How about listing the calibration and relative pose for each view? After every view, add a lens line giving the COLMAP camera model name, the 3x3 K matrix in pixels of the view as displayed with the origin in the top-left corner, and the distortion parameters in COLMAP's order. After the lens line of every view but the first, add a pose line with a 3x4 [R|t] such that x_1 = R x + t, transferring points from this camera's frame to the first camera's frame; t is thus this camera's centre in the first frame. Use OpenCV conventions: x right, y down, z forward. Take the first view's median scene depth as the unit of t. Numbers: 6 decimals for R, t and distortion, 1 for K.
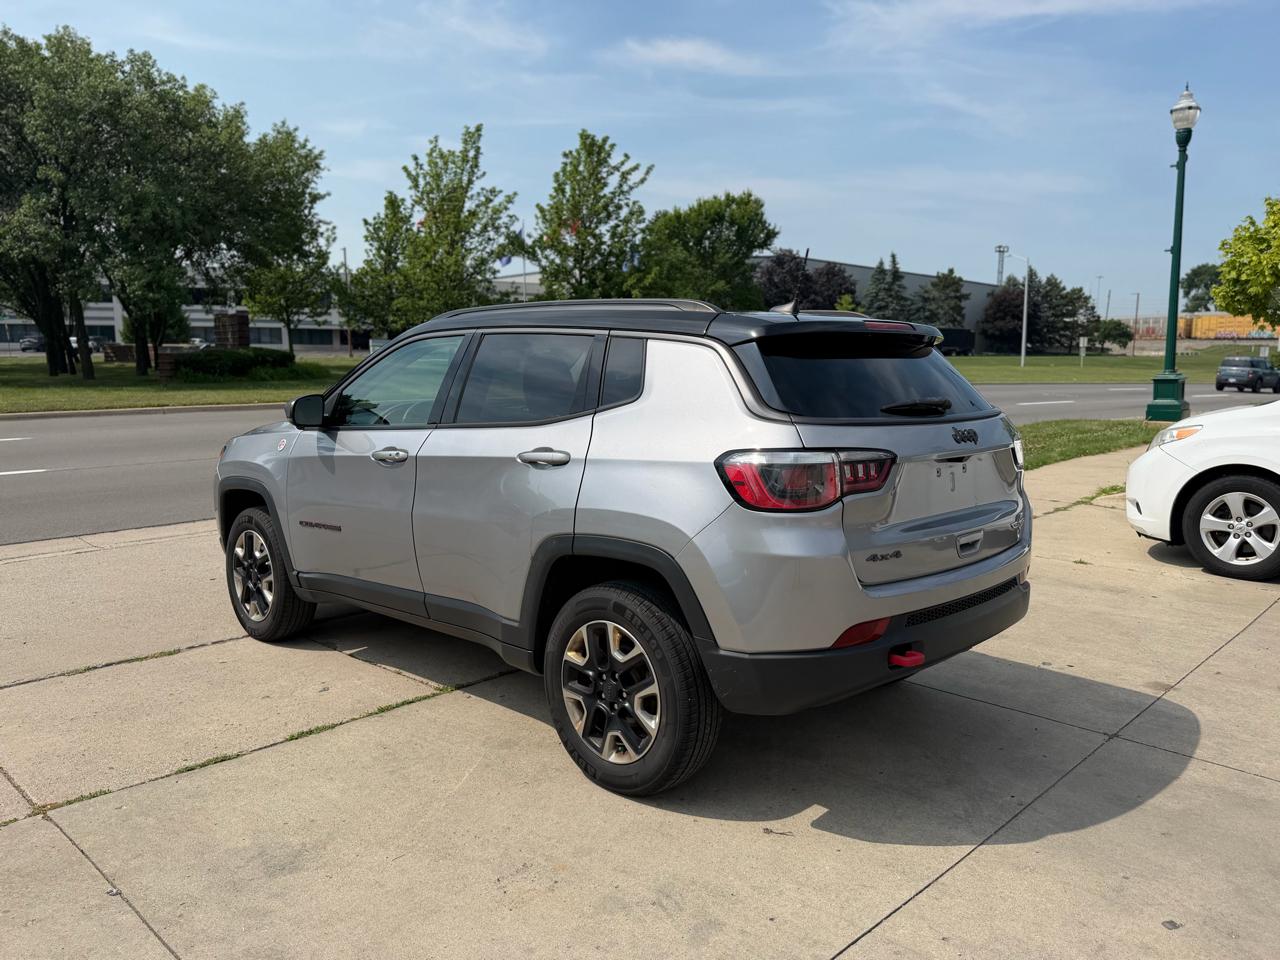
lens RADIAL K [[963.9, 0, 638.5], [0, 963.9, 483.8], [0, 0, 1]] dist [0.033376, -0.055622]
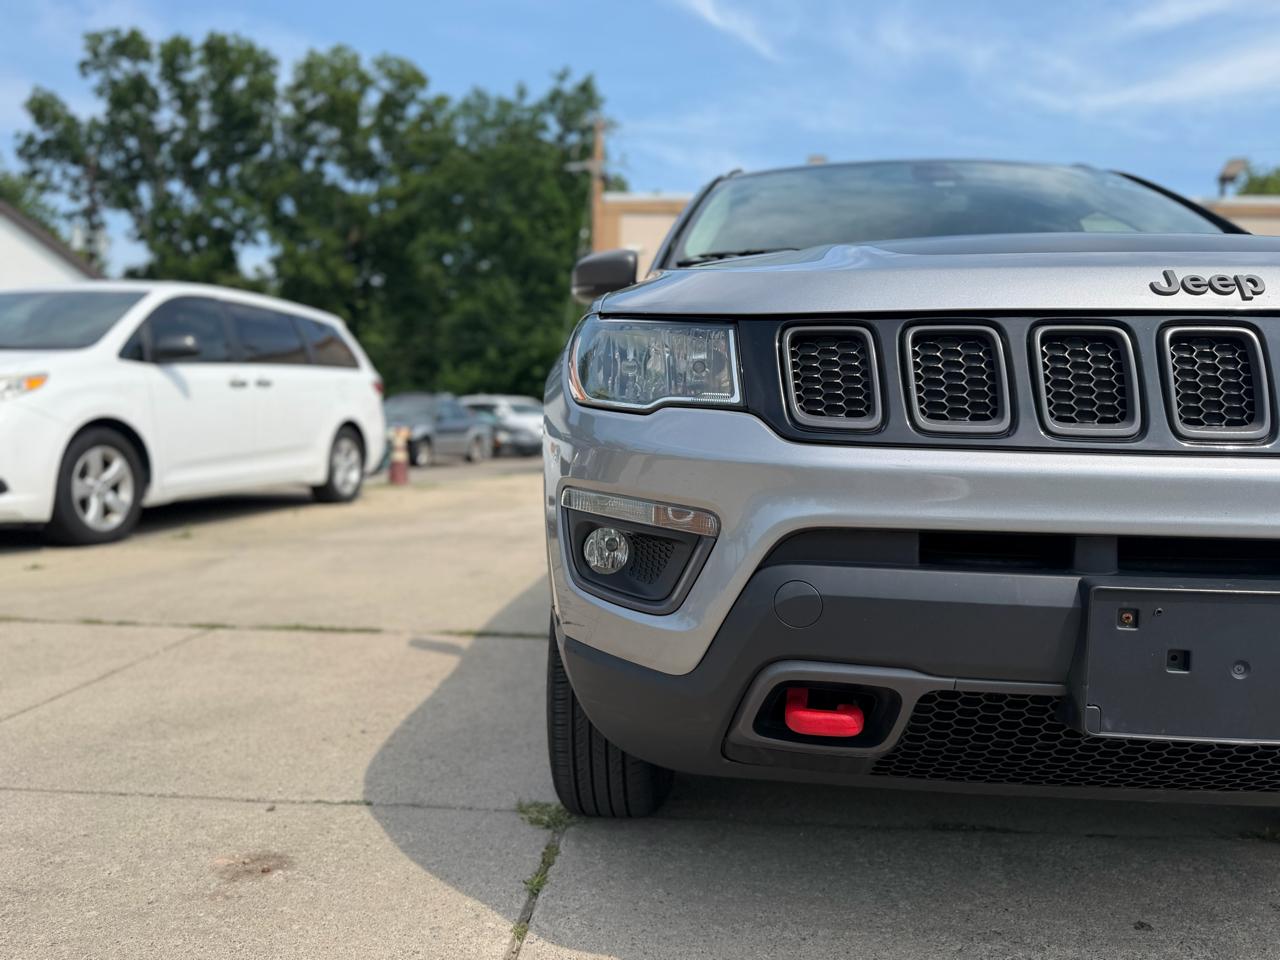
lens RADIAL K [[963.9, 0, 645.2], [0, 963.9, 476.0], [0, 0, 1]] dist [0.033376, -0.055622]
pose [[-0.627478, -0.054569, 0.776720, -0.140881], [0.081651, 0.987430, 0.135335, -0.016611], [-0.774341, 0.148340, -0.615135, 0.415611]]
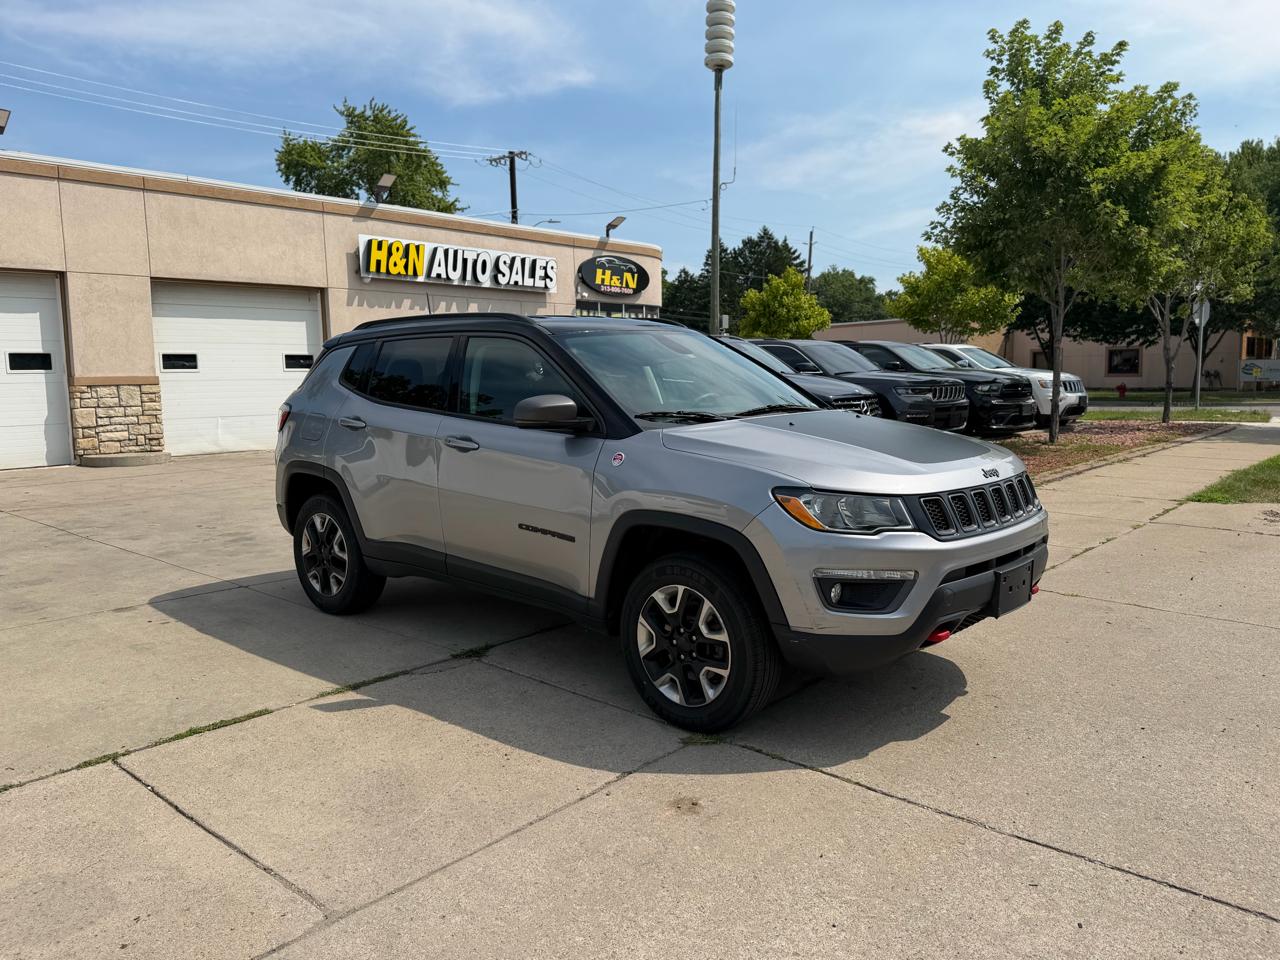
lens RADIAL K [[963.9, 0, 633.6], [0, 963.9, 483.3], [0, 0, 1]] dist [0.033376, -0.055622]
pose [[-0.999577, 0.013229, -0.025905, -0.030165], [0.006362, 0.968456, 0.249104, -0.068041], [0.028383, 0.248834, -0.968130, 0.545994]]
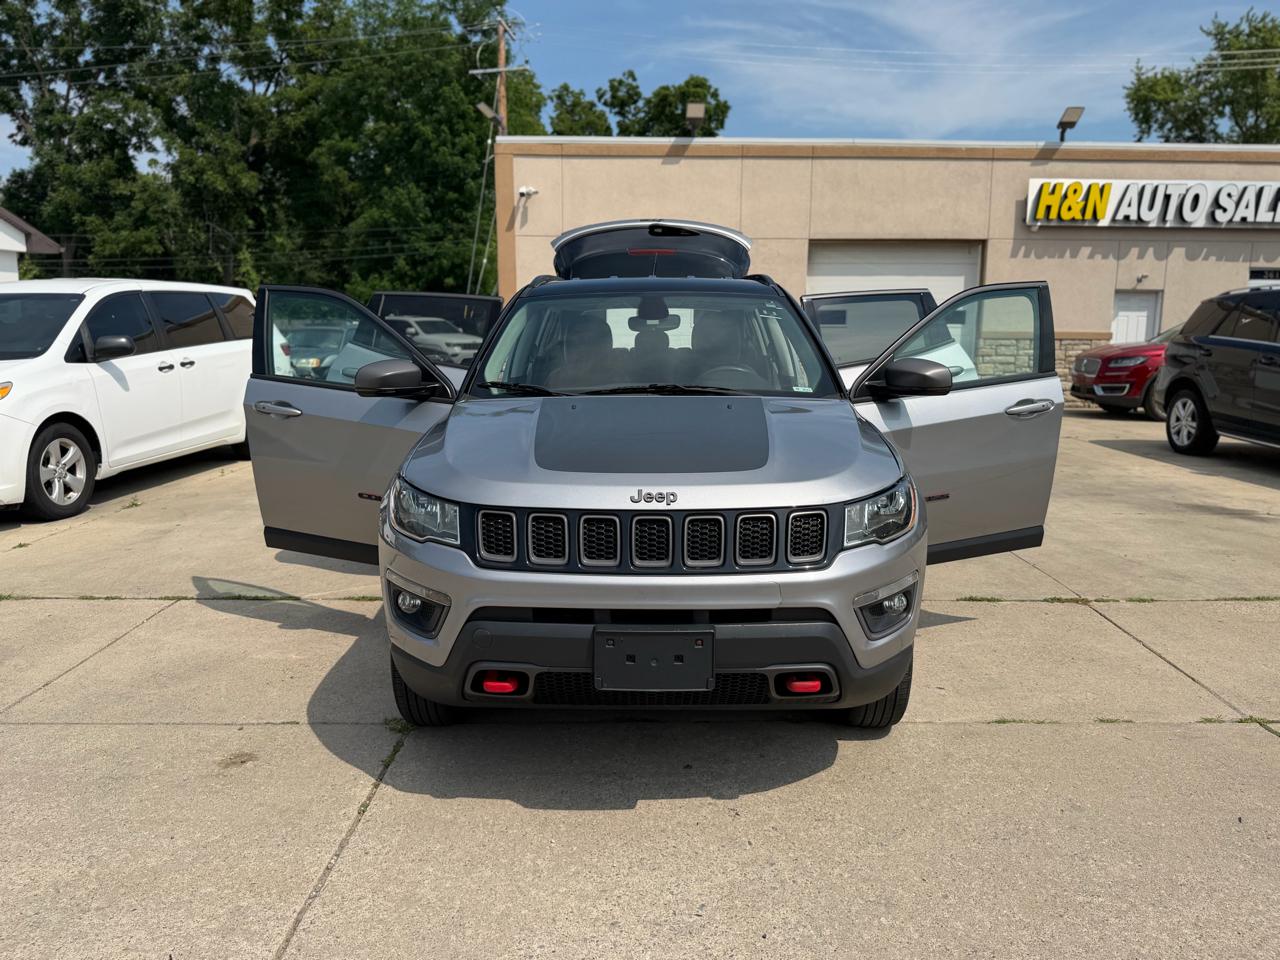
lens RADIAL K [[963.9, 0, 636.9], [0, 963.9, 465.7], [0, 0, 1]] dist [0.033376, -0.055622]
pose [[-0.682274, -0.114595, 0.722059, -0.219563], [0.089068, 0.967254, 0.237669, -0.058143], [-0.725650, 0.226468, -0.649726, 0.443222]]
